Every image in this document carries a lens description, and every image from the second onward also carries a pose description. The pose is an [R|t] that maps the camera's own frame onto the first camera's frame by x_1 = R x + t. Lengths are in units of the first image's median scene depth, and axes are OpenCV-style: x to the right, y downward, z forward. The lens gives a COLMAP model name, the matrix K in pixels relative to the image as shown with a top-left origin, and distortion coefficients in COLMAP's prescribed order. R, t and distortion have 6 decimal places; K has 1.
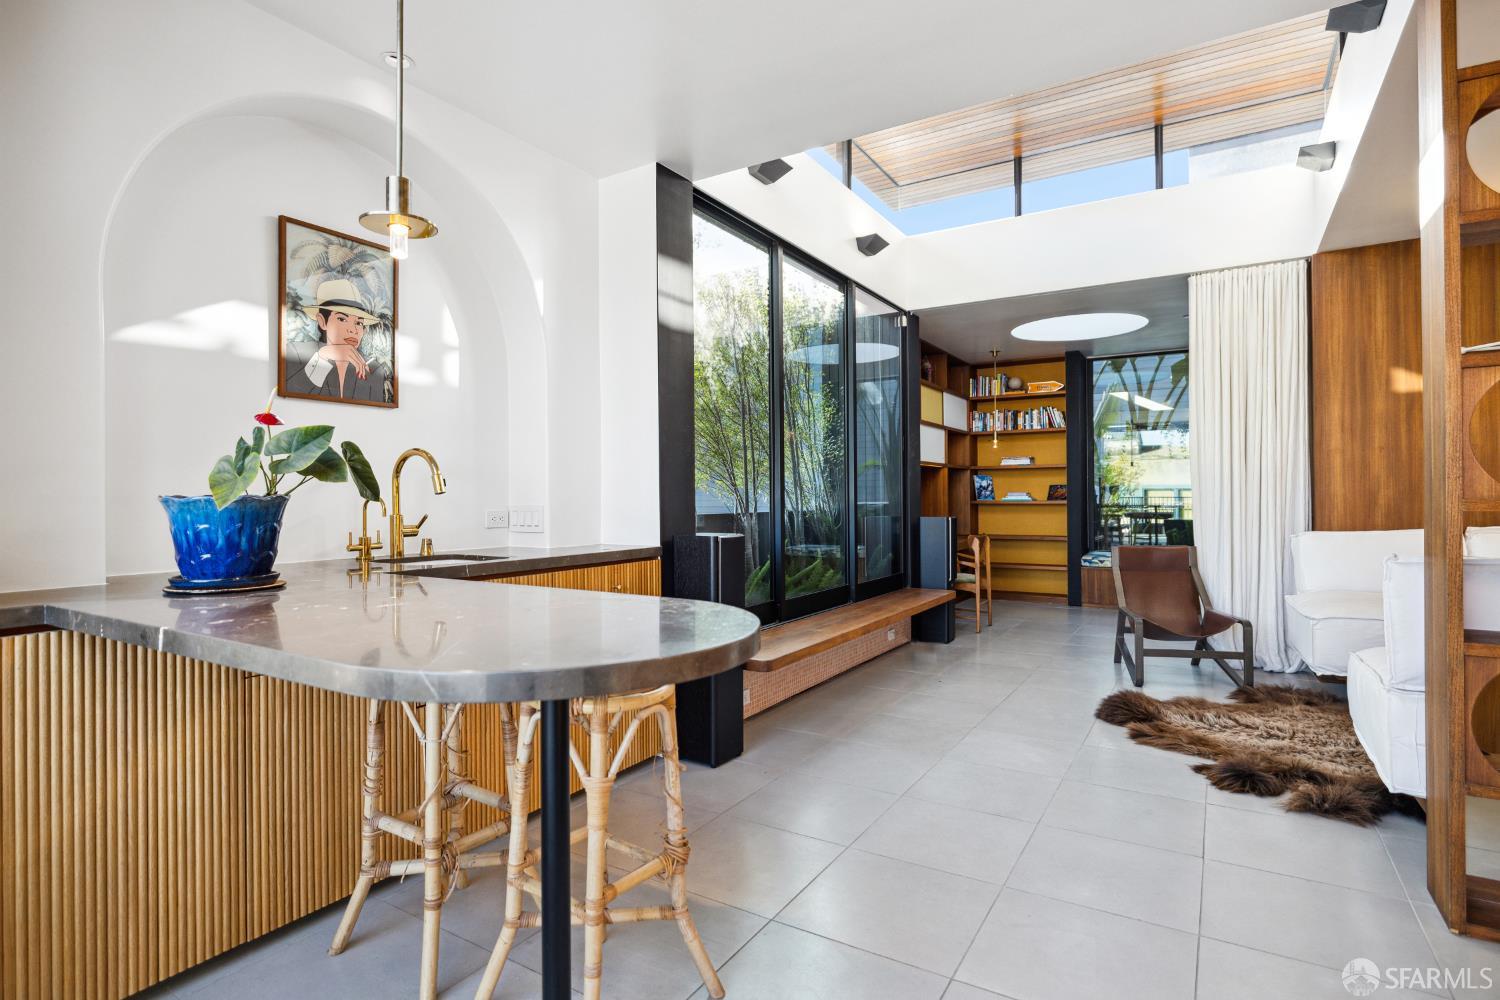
lens RADIAL K [[781.7, 0, 750.9], [0, 781.7, 498.1], [0, 0, 1]] dist [0.013308, 0.000618]
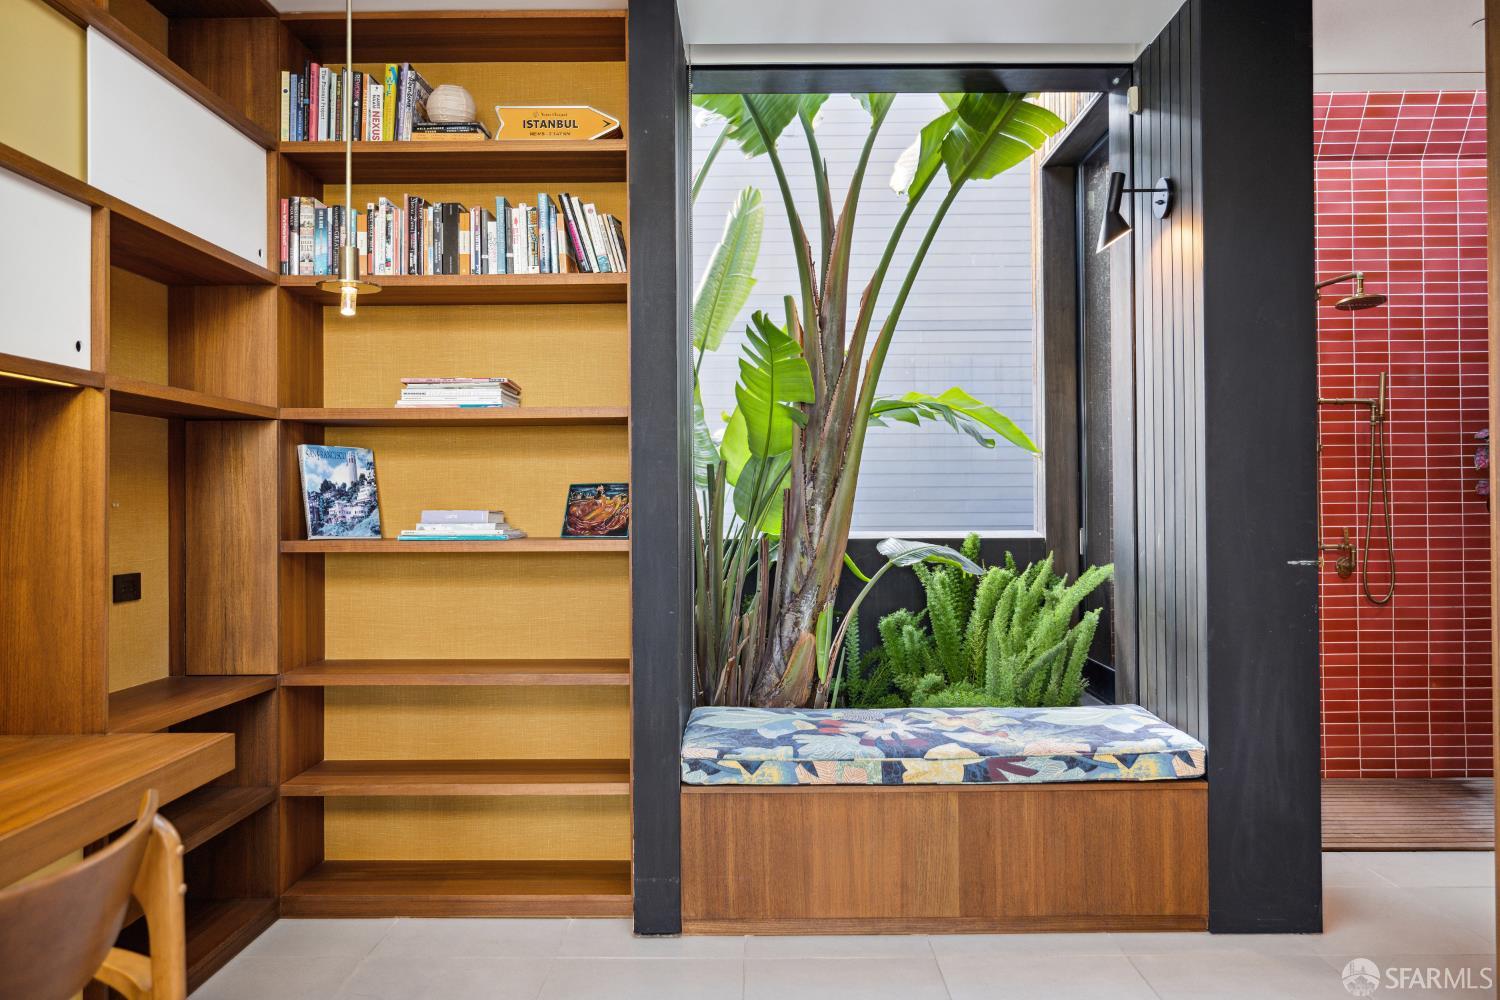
lens RADIAL K [[1076.4, 0, 751.6], [0, 1076.4, 495.9], [0, 0, 1]] dist [-0.000466, -0.001521]
pose [[0.858725, 0.005927, 0.512402, 0.238263], [-0.000168, 0.999936, -0.011285, -0.007779], [-0.512436, 0.009605, 0.858672, 0.631678]]
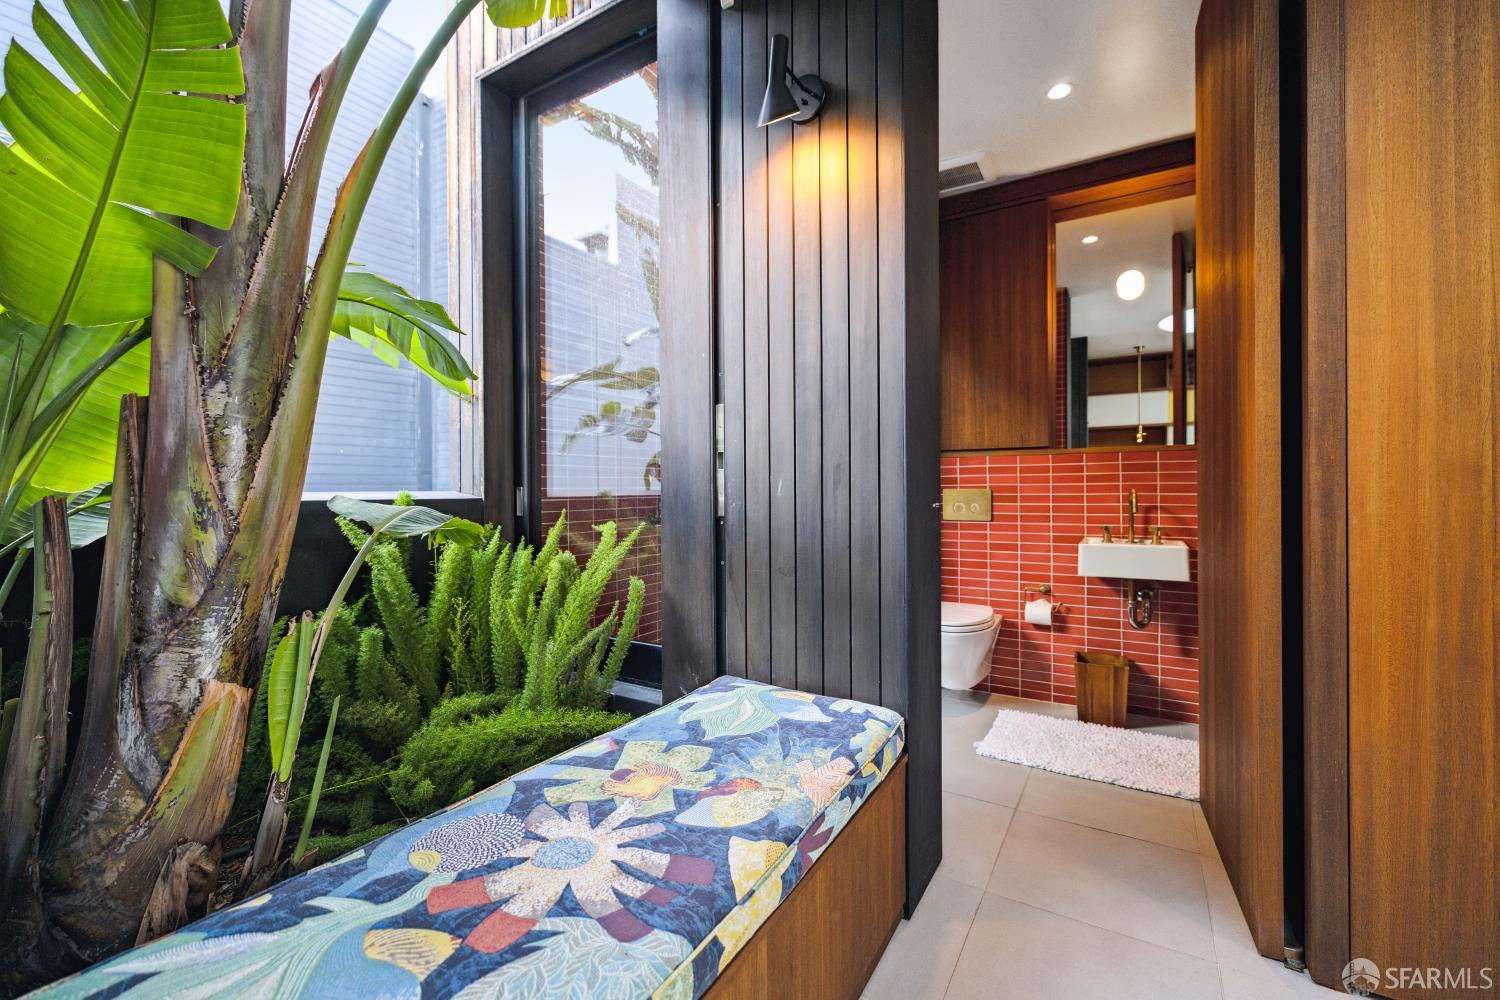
lens RADIAL K [[632.1, 0, 755.3], [0, 632.1, 492.2], [0, 0, 1]] dist [0.000198, 0.000168]
pose [[0.003254, 0.004035, 0.999987, 0.341605], [0.003619, 0.999985, -0.004047, 0.003851], [-0.999988, 0.003632, 0.003239, 0.857981]]
